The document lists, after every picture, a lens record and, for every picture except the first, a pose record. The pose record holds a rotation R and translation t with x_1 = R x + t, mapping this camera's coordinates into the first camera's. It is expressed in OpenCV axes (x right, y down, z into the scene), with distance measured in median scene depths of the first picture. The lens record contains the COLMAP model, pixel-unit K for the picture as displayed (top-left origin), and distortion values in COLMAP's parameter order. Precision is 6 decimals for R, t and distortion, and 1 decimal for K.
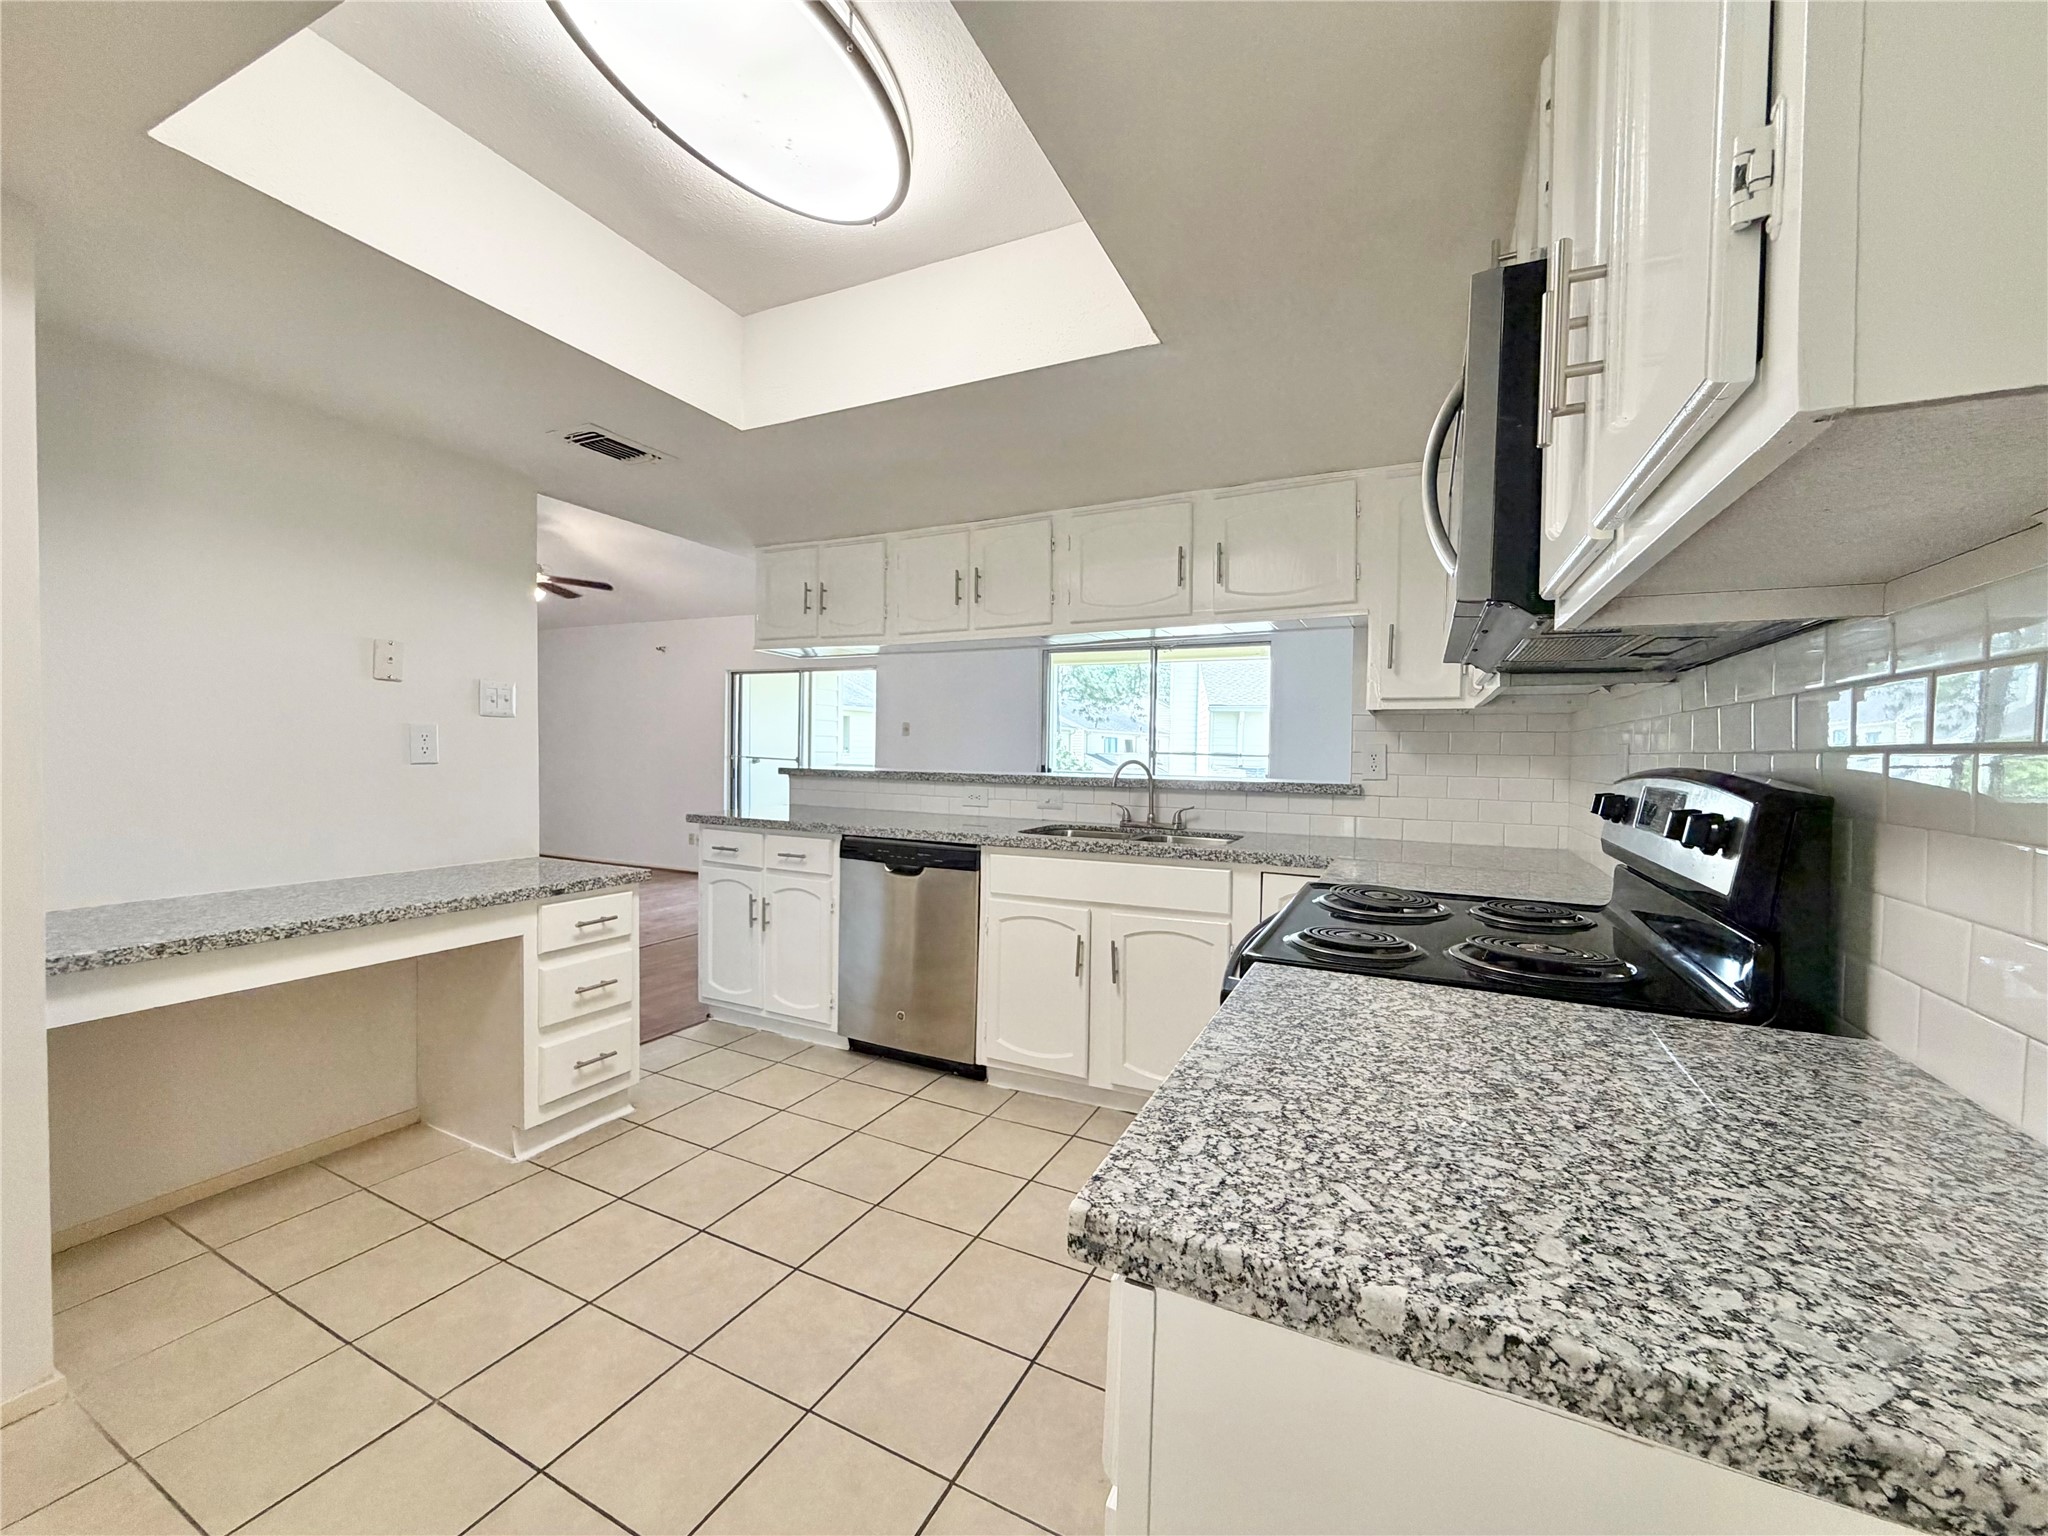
lens RADIAL K [[822.0, 0, 1015.9], [0, 822.0, 769.6], [0, 0, 1]] dist [0.020571, 0.000068]
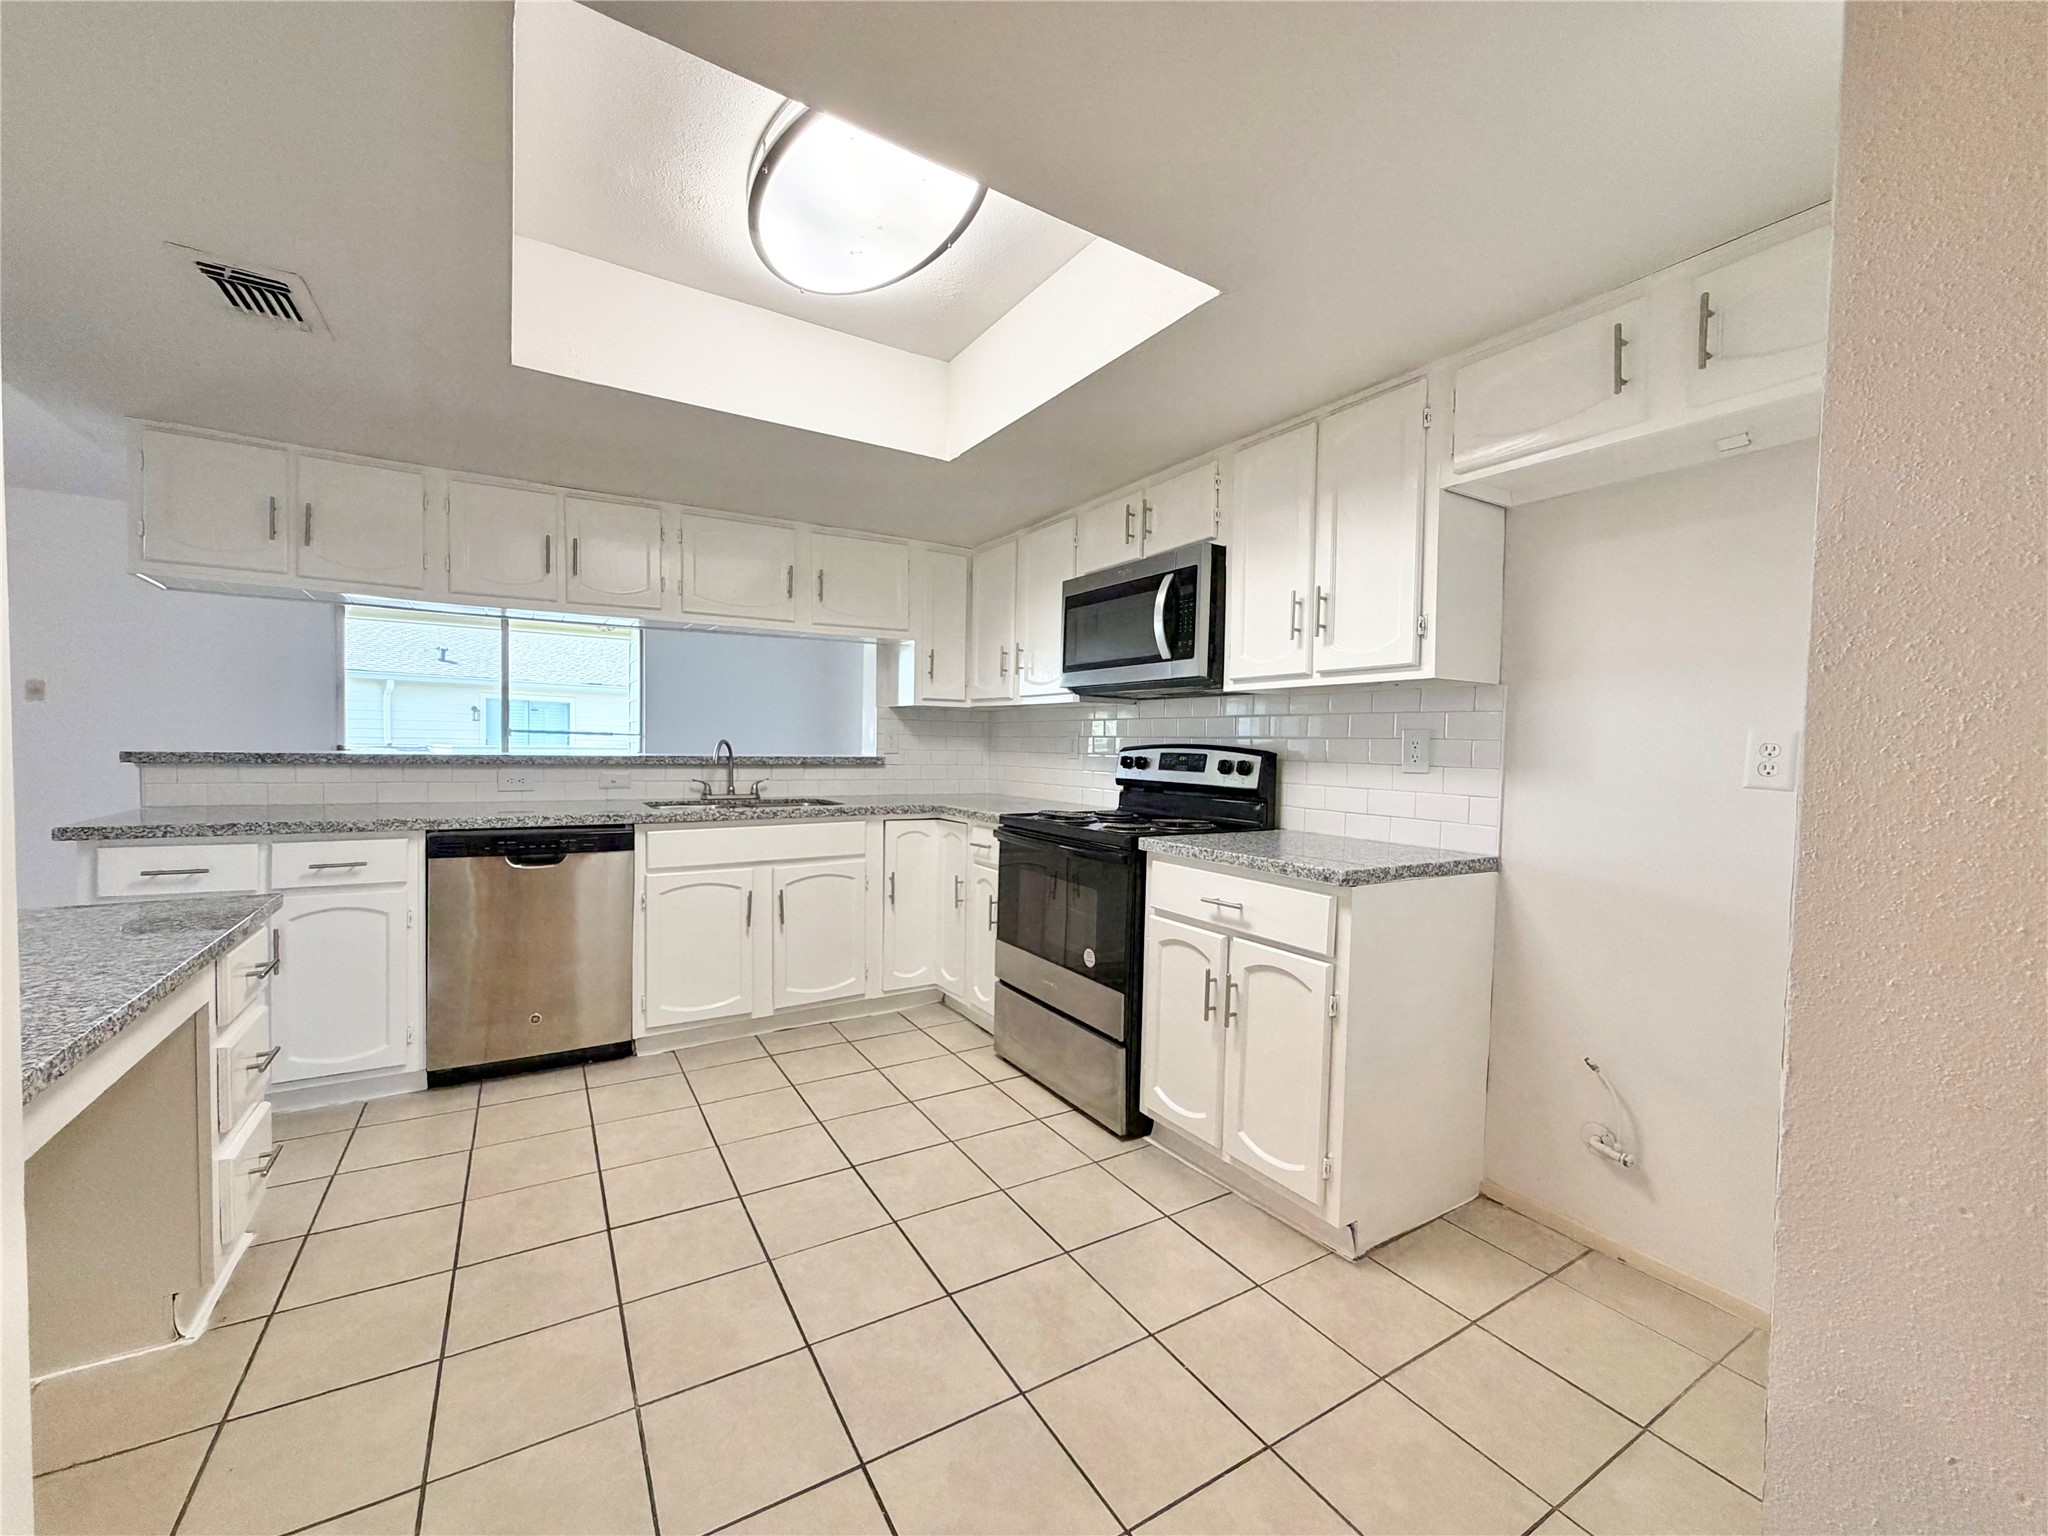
lens RADIAL K [[822.0, 0, 1019.3], [0, 822.0, 768.3], [0, 0, 1]] dist [0.020571, 0.000068]
pose [[0.526169, -0.032340, 0.849765, -0.640499], [0.008073, 0.999422, 0.033037, -0.006912], [-0.850342, -0.010523, 0.526126, 0.058745]]
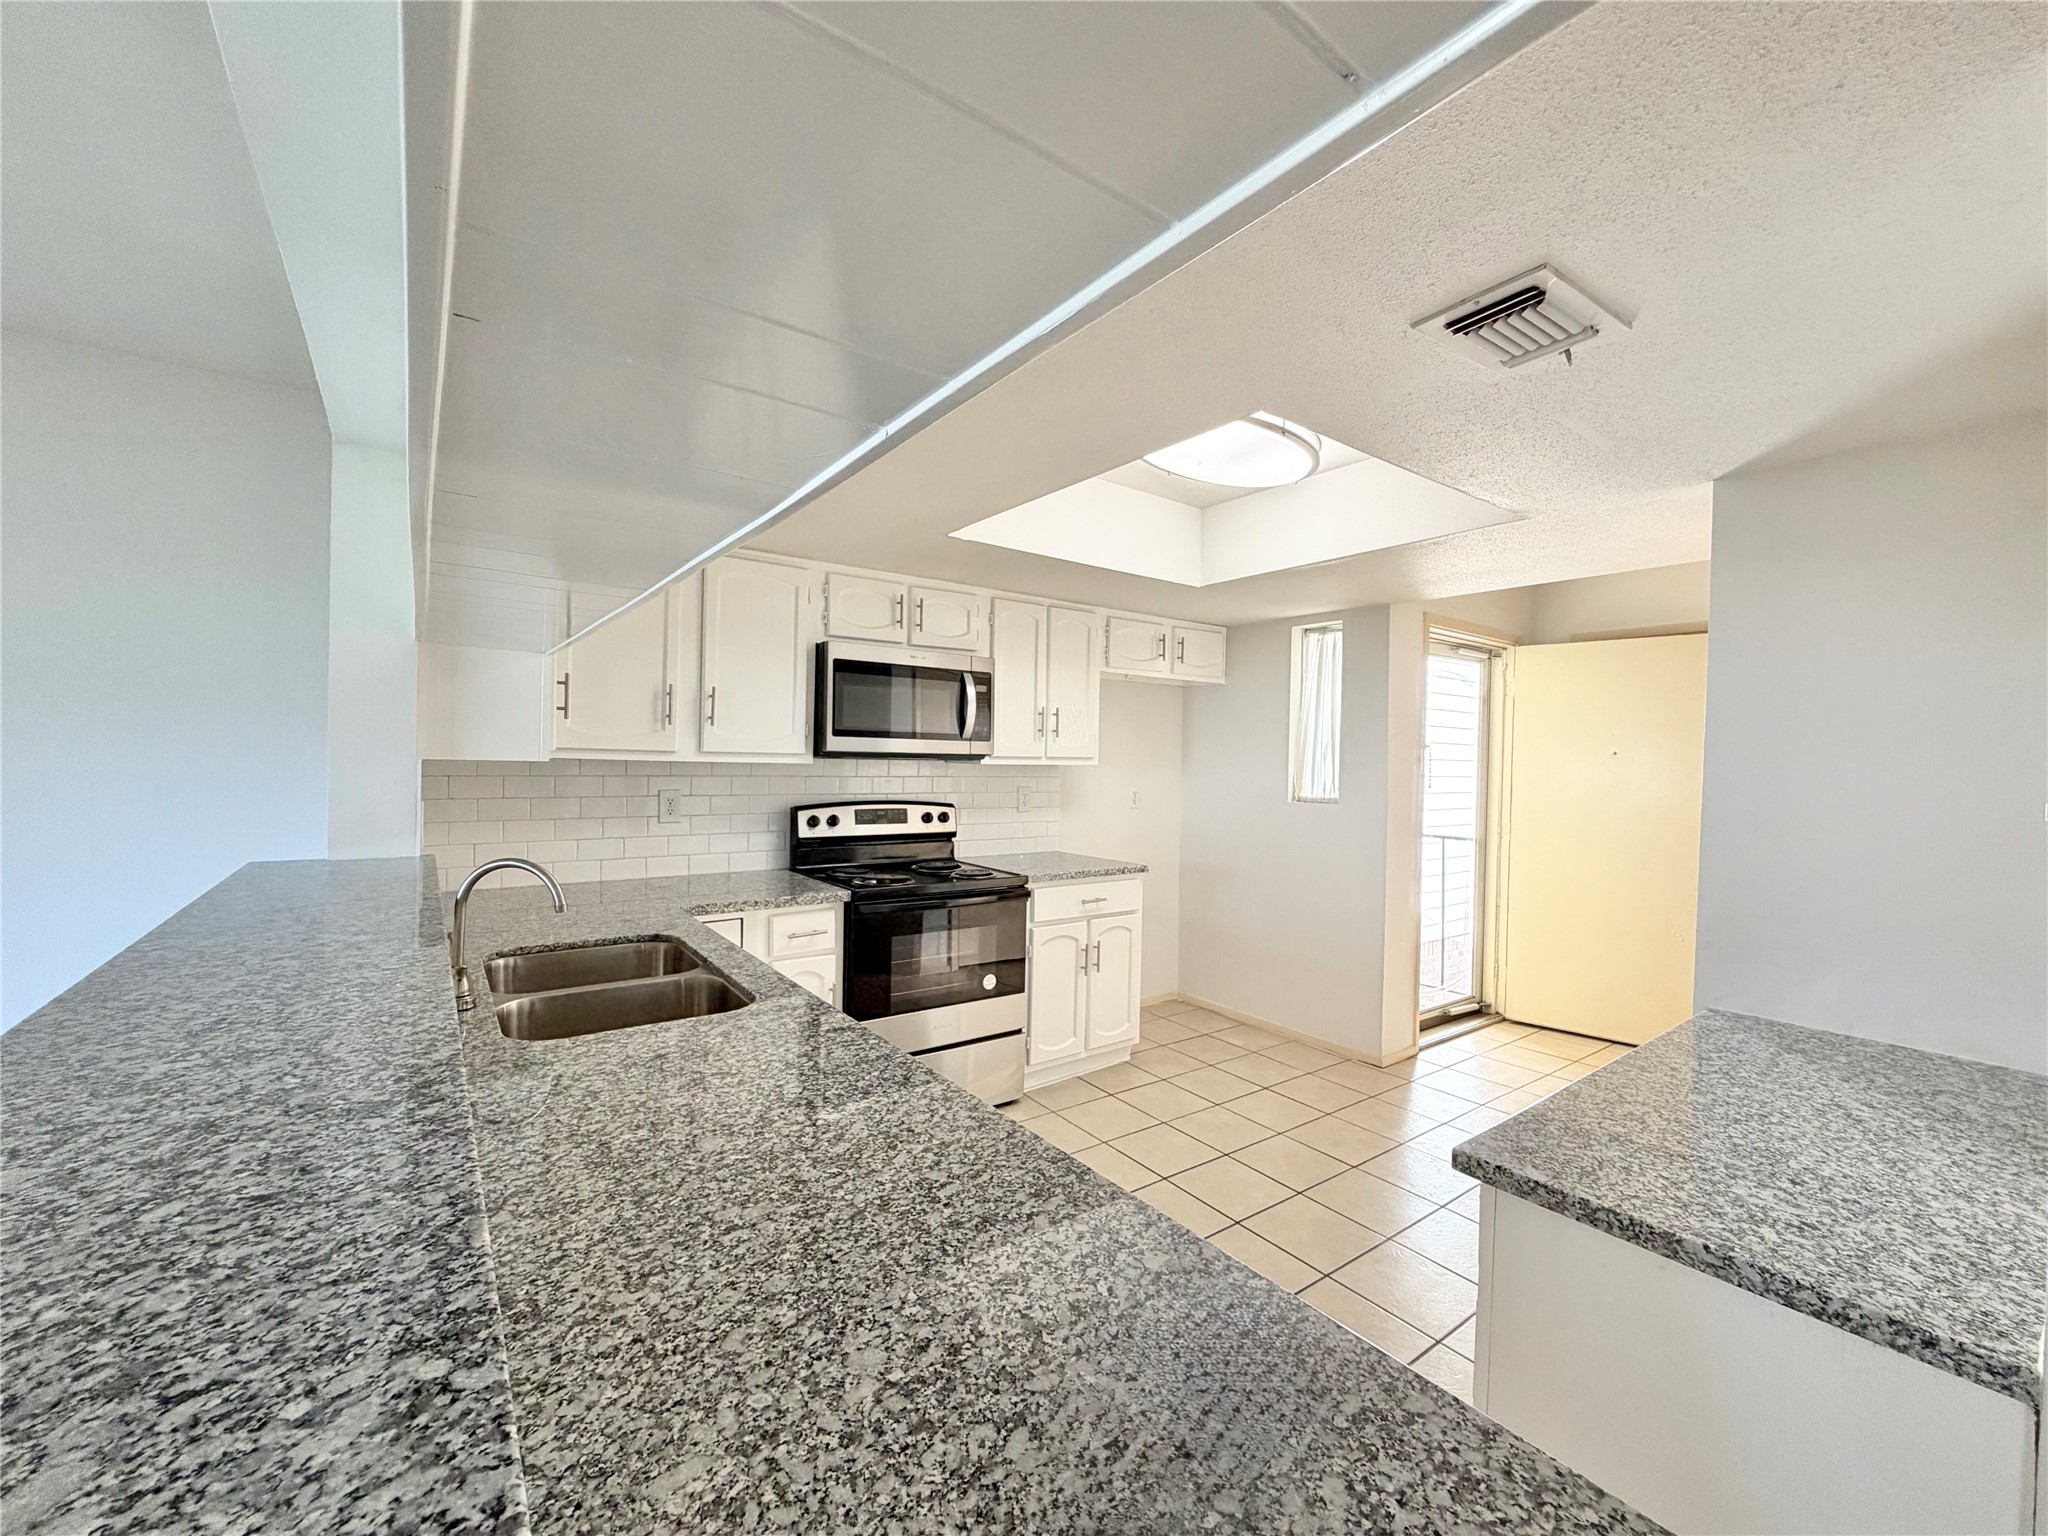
lens RADIAL K [[822.0, 0, 1009.5], [0, 822.0, 769.8], [0, 0, 1]] dist [0.020571, 0.000068]
pose [[-0.887195, -0.042633, 0.459420, -0.374120], [-0.025819, 0.998749, 0.042821, -0.103313], [-0.460671, 0.026129, -0.887186, 1.403677]]
